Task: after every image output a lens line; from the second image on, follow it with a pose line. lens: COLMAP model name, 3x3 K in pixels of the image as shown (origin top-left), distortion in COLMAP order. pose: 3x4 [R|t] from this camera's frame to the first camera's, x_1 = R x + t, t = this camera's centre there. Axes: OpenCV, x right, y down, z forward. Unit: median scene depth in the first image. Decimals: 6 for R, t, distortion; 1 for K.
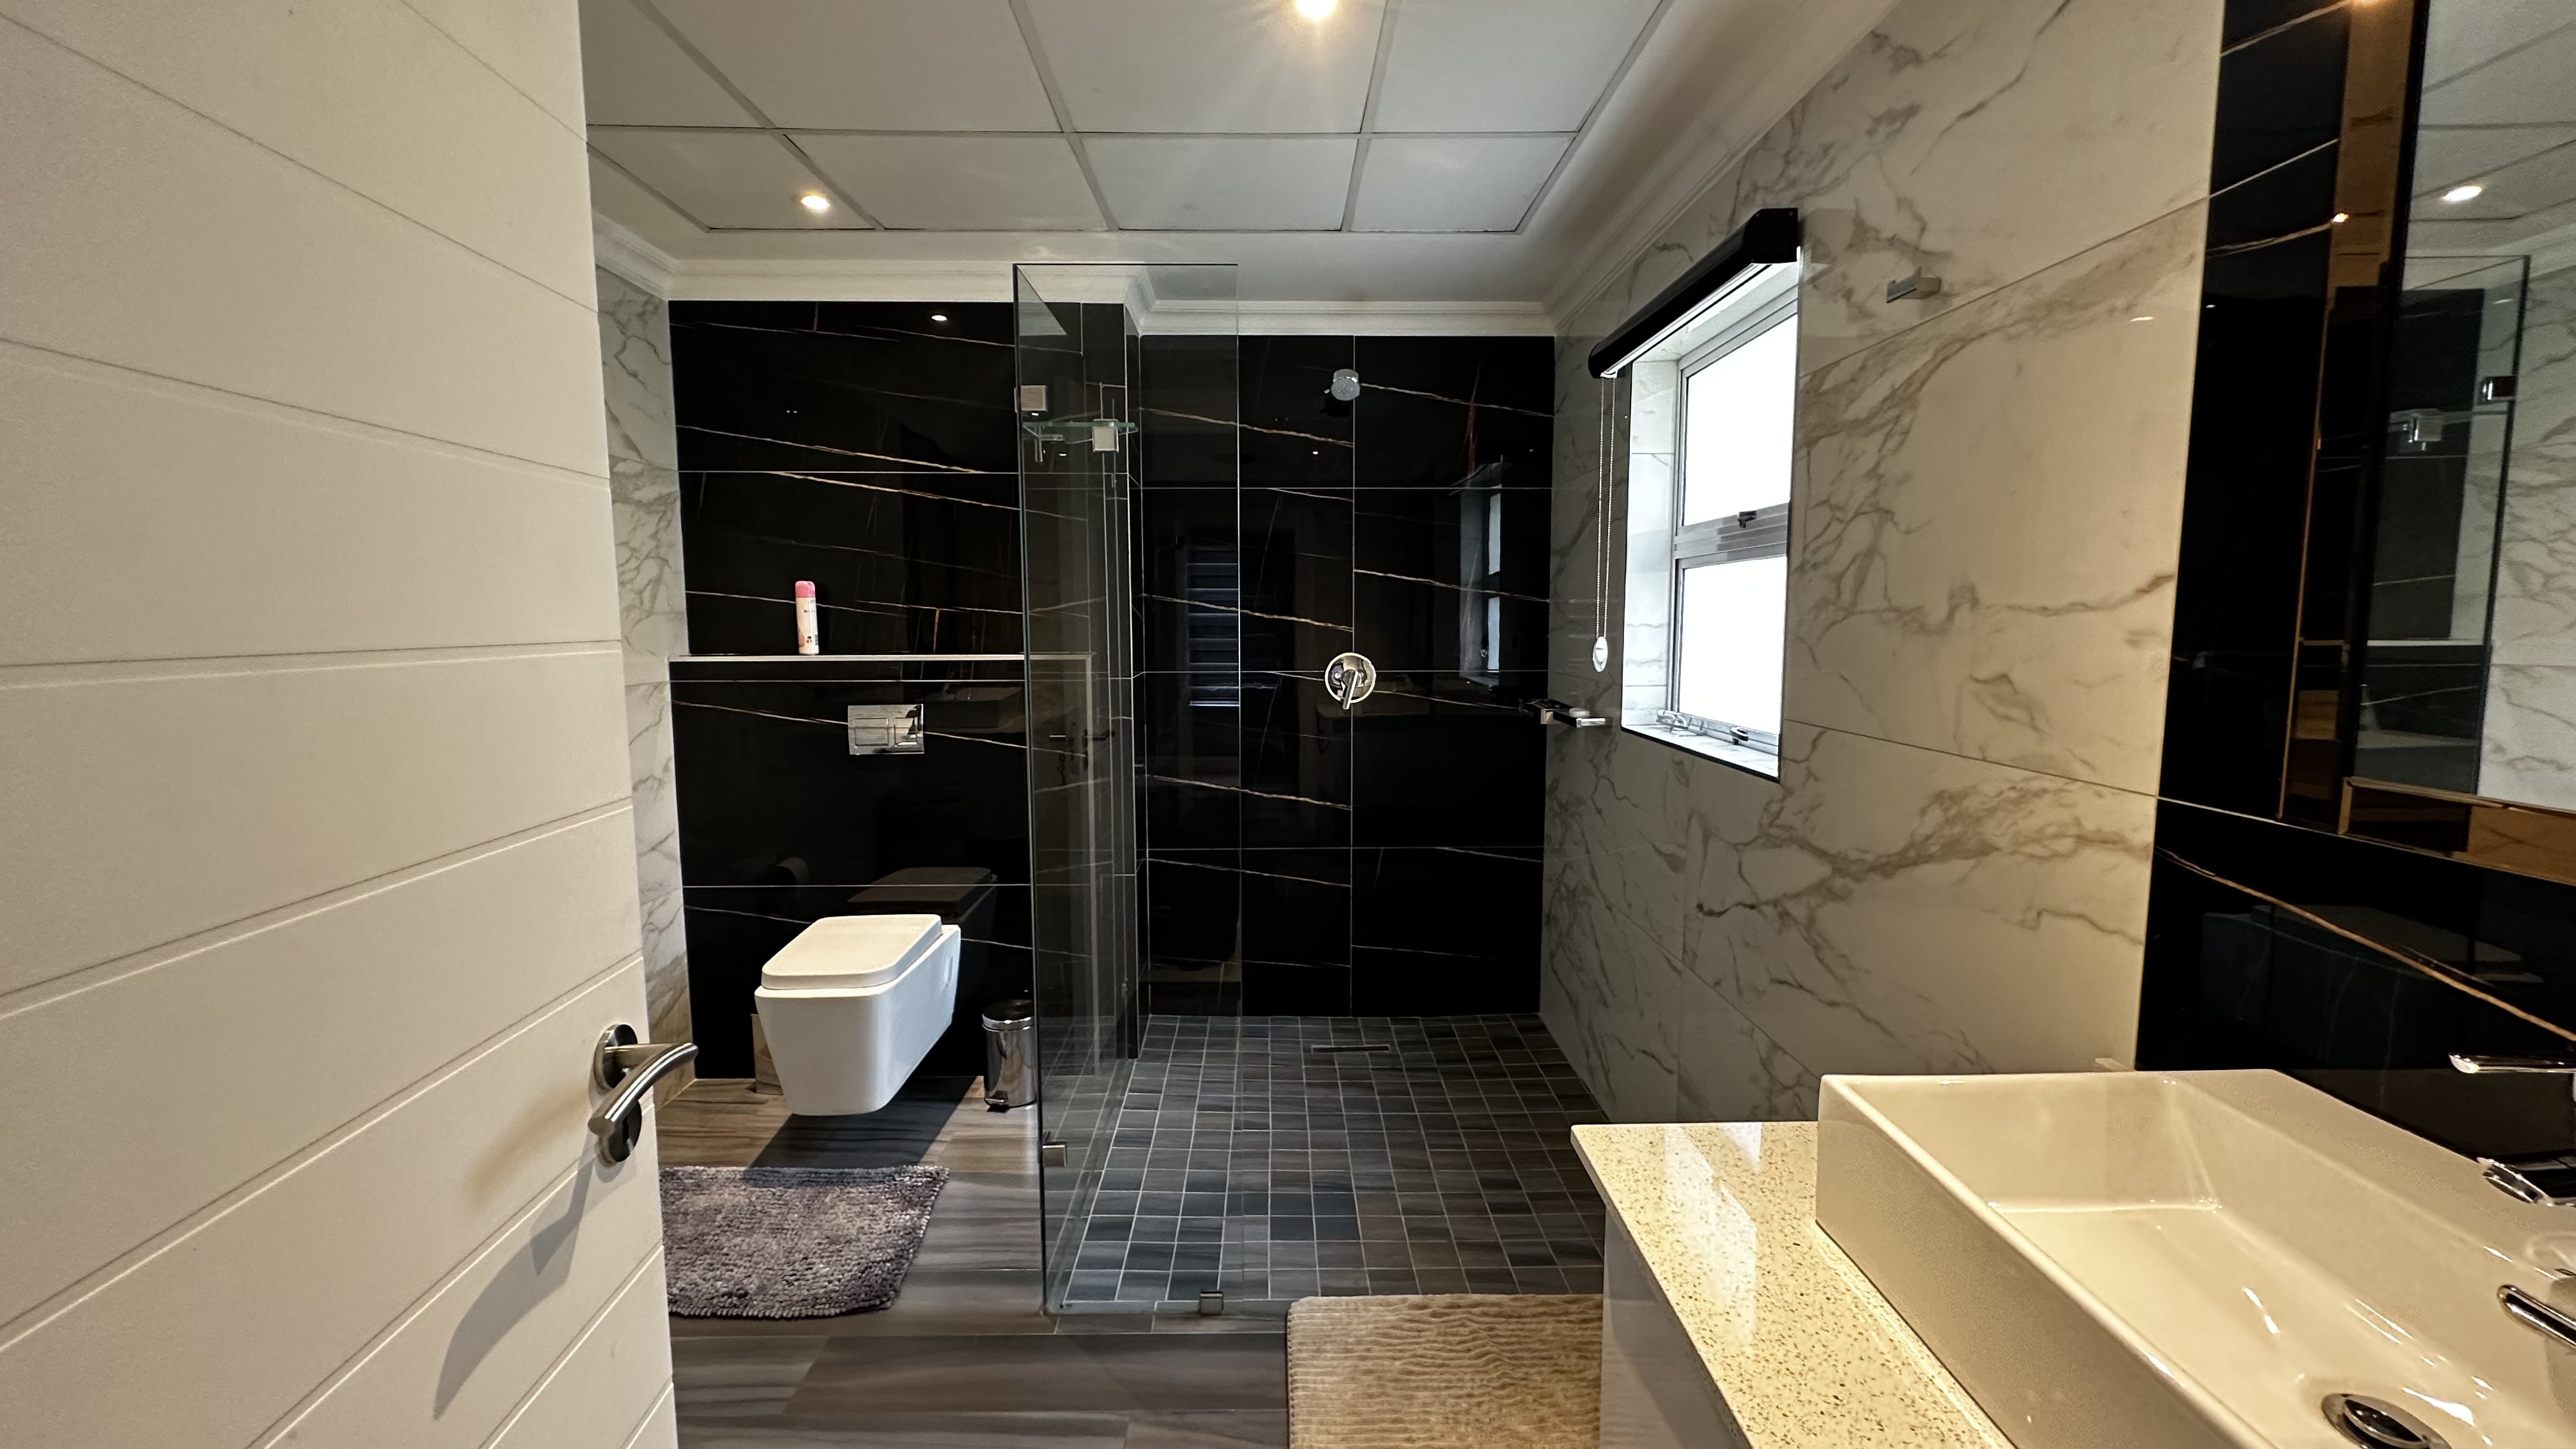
lens RADIAL K [[1019.3, 0, 1298.0], [0, 1019.3, 722.9], [0, 0, 1]] dist [-0.001943, 0.001479]
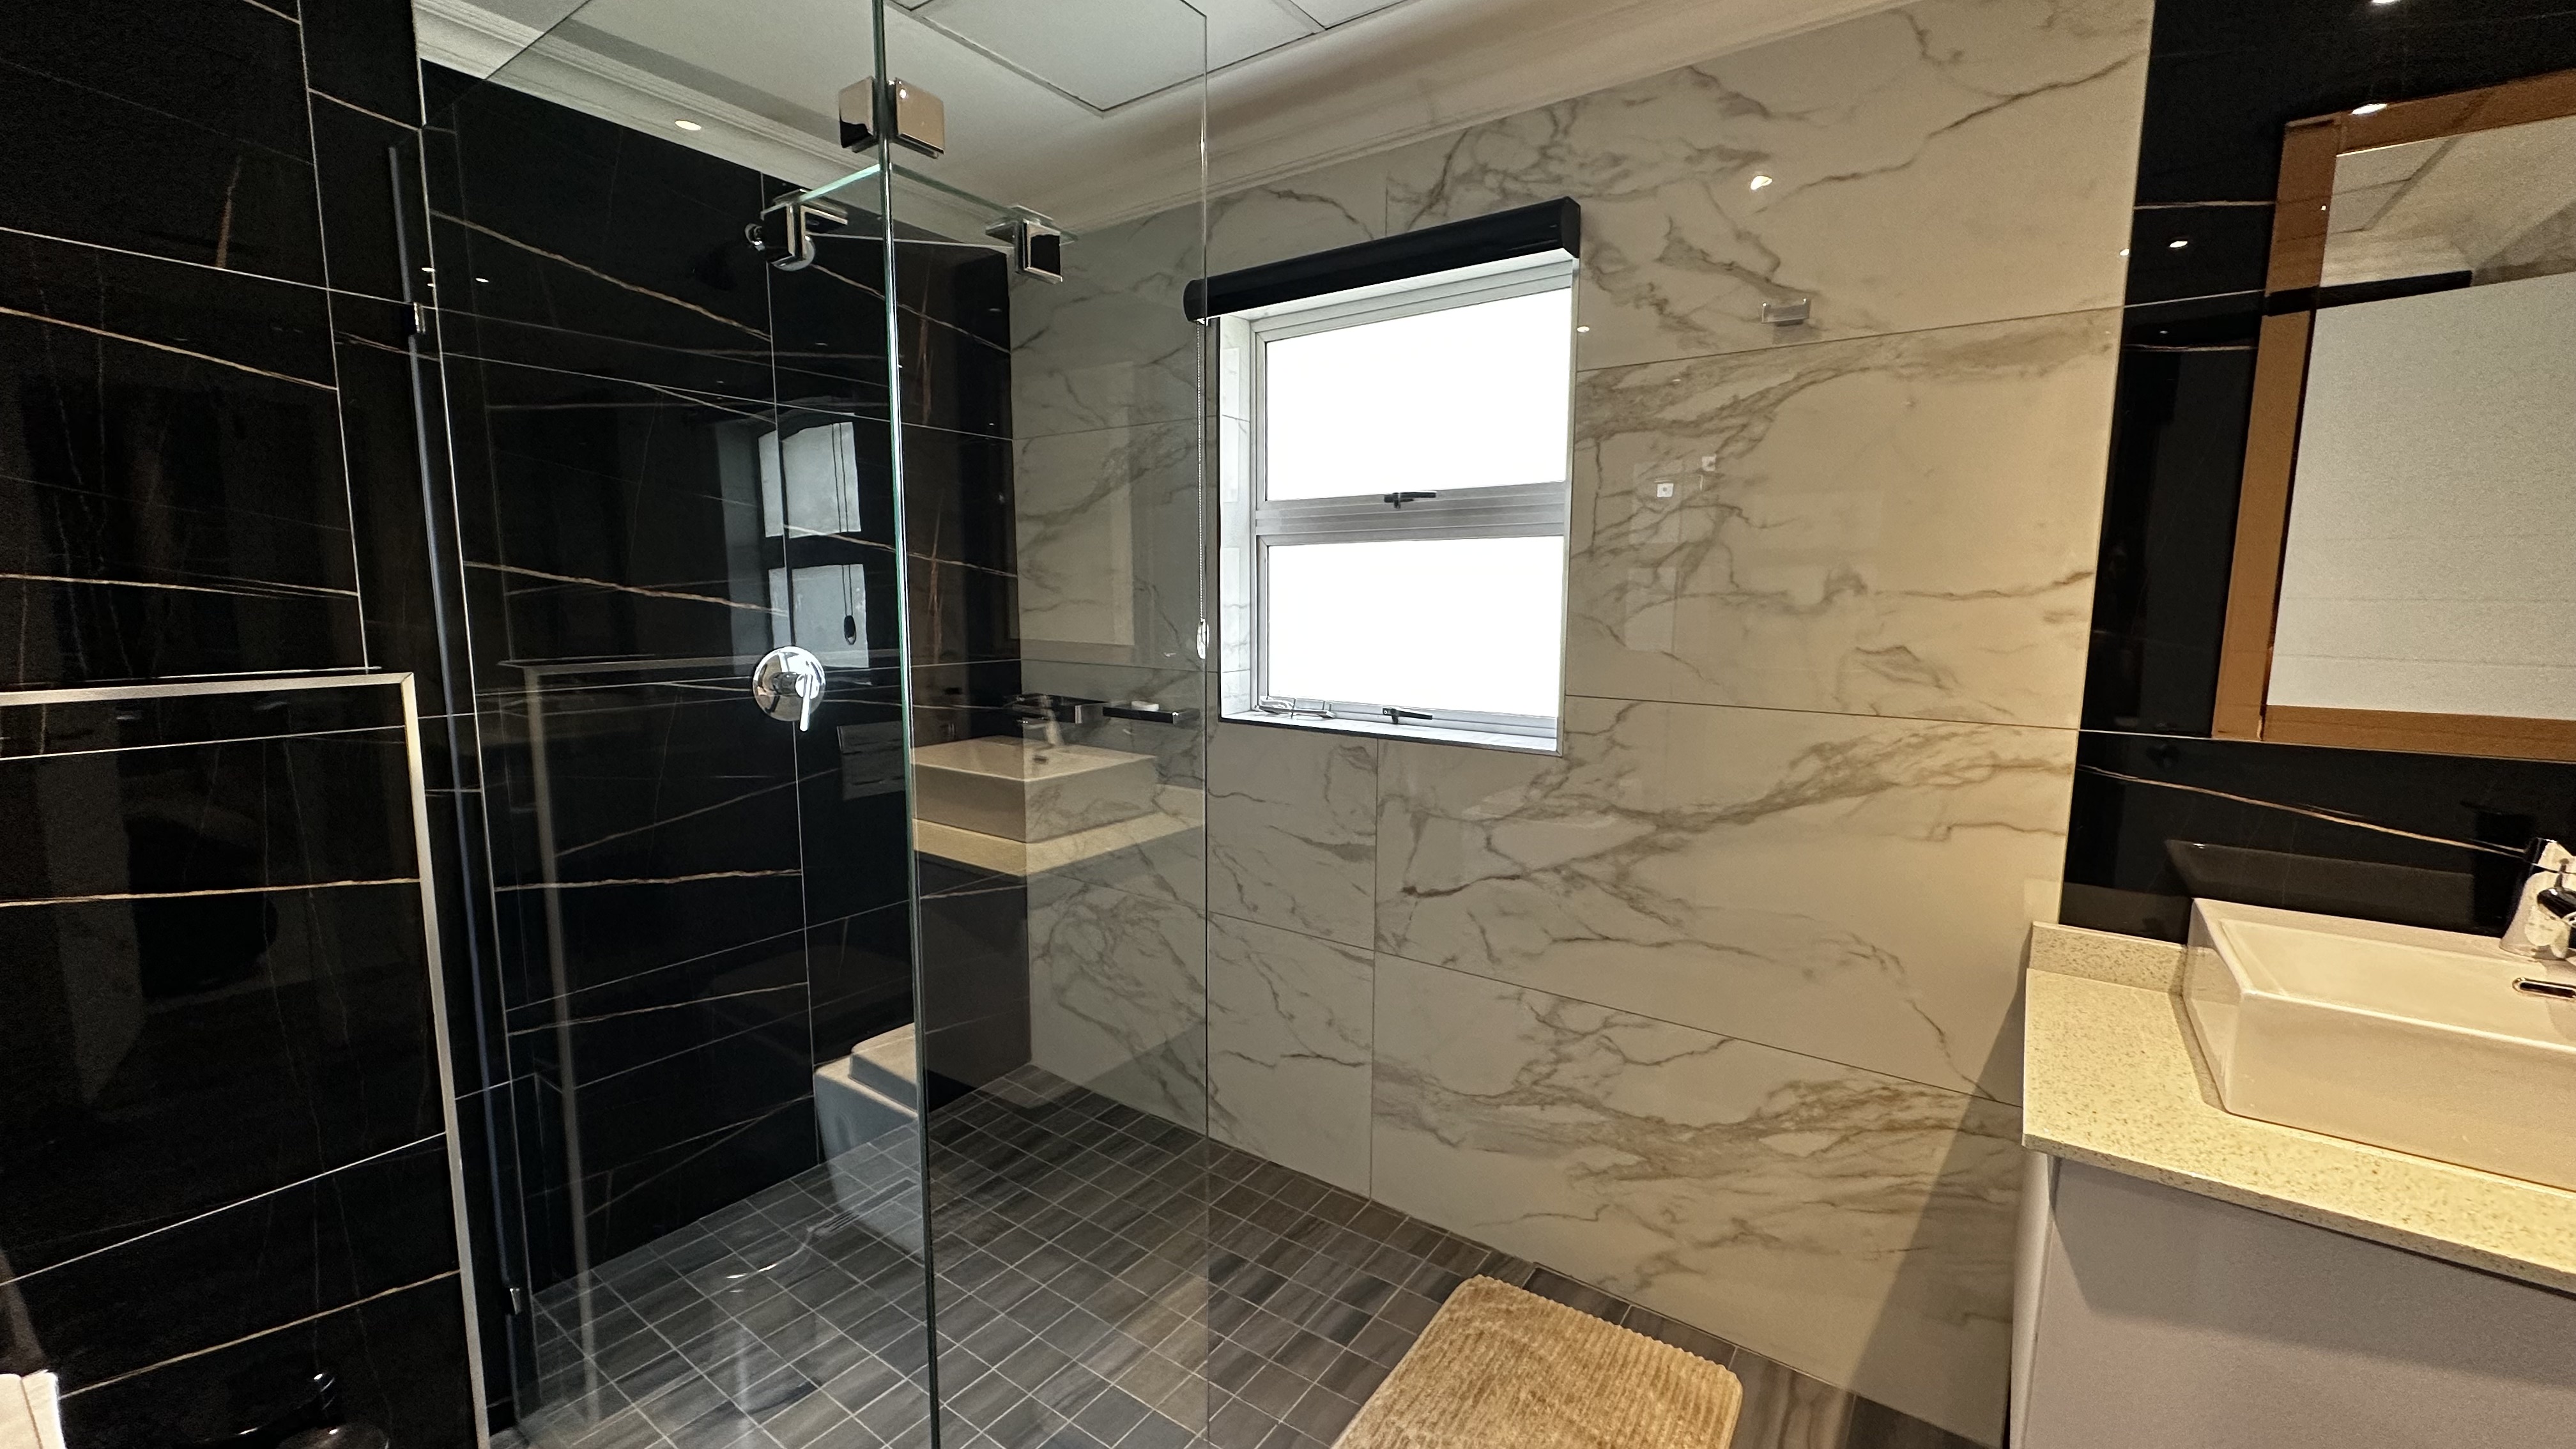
lens RADIAL K [[1019.3, 0, 1288.7], [0, 1019.3, 721.4], [0, 0, 1]] dist [-0.001943, 0.001479]
pose [[0.598694, -0.098441, 0.794906, -0.672108], [0.079770, 0.994813, 0.063118, -0.082877], [-0.796996, 0.025621, 0.603441, 0.734076]]
